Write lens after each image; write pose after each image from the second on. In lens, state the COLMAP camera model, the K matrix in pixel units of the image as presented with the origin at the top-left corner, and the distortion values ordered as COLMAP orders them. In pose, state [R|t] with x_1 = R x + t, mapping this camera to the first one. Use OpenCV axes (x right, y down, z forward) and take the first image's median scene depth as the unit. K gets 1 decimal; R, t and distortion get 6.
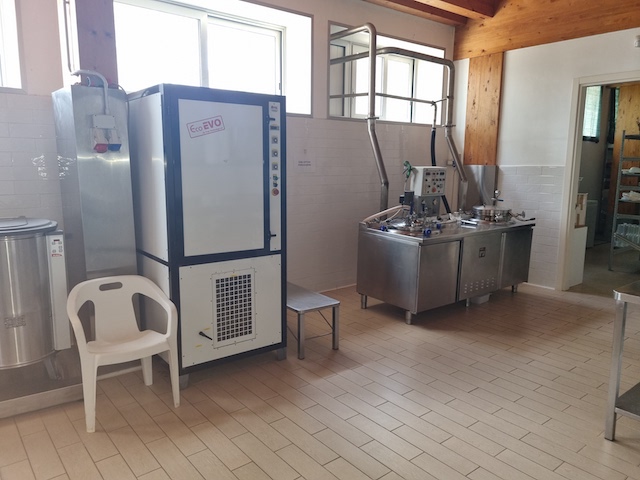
lens RADIAL K [[480.5, 0, 319.6], [0, 480.5, 240.3], [0, 0, 1]] dist [0.043522, -0.035728]
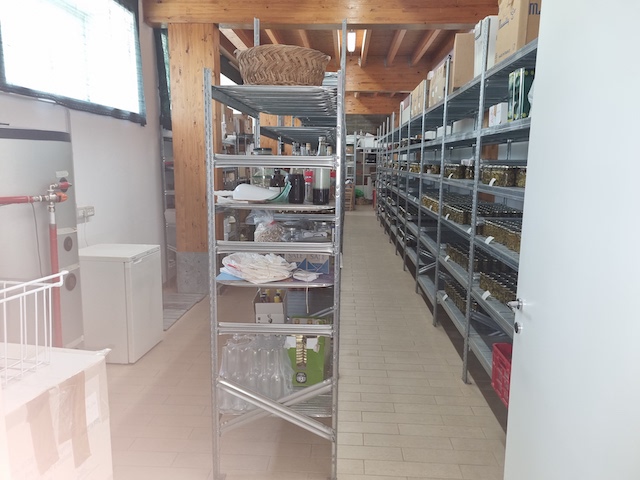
lens RADIAL K [[480.5, 0, 320.3], [0, 480.5, 239.4], [0, 0, 1]] dist [0.043522, -0.035728]
pose [[0.667509, -0.122310, 0.734488, 0.301867], [0.115319, 0.991496, 0.060305, -0.088830], [-0.735618, 0.044446, 0.675937, 0.516078]]
